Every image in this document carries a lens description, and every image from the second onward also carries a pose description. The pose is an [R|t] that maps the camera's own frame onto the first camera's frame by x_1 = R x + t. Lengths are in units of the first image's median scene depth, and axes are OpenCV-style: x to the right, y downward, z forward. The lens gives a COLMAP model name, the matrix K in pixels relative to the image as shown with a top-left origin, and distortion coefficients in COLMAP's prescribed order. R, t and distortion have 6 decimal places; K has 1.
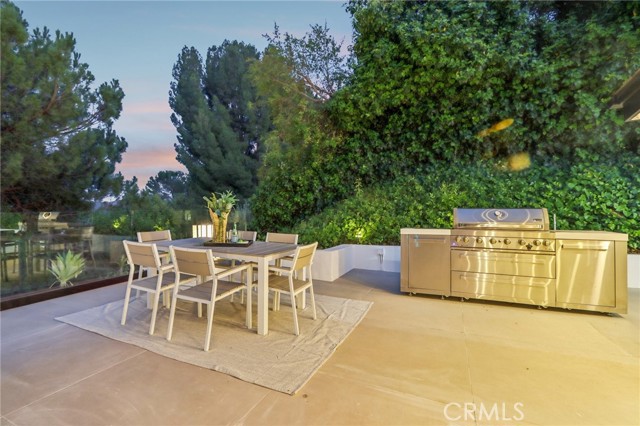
lens RADIAL K [[292.7, 0, 320.0], [0, 292.7, 213.0], [0, 0, 1]] dist [-0.018187, 0.000109]
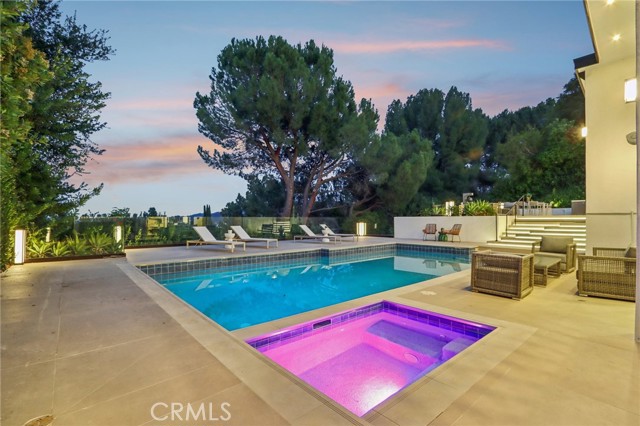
lens RADIAL K [[298.1, 0, 316.3], [0, 298.1, 216.2], [0, 0, 1]] dist [-0.014164, 0.000381]
pose [[0.901361, 0.002566, -0.433061, -0.568630], [-0.003659, 0.999992, -0.001691, 0.139955], [0.433053, 0.003109, 0.901363, -2.099186]]
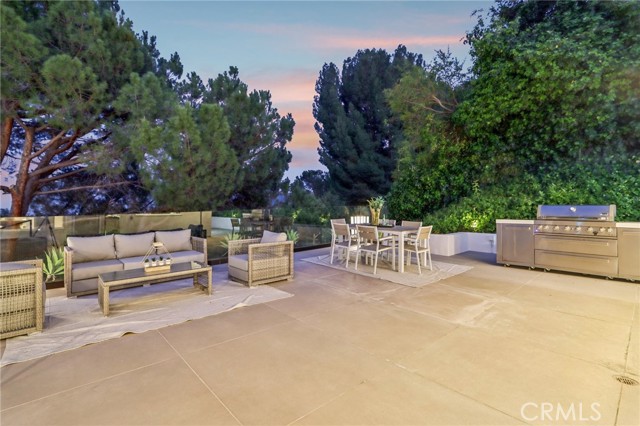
lens RADIAL K [[302.9, 0, 320.3], [0, 302.9, 198.1], [0, 0, 1]] dist [-0.014140, 0.000272]
pose [[0.908076, -0.015961, -0.418502, 0.051091], [0.003766, 0.999544, -0.029948, -0.004620], [0.418789, 0.025619, 0.907722, -0.331909]]
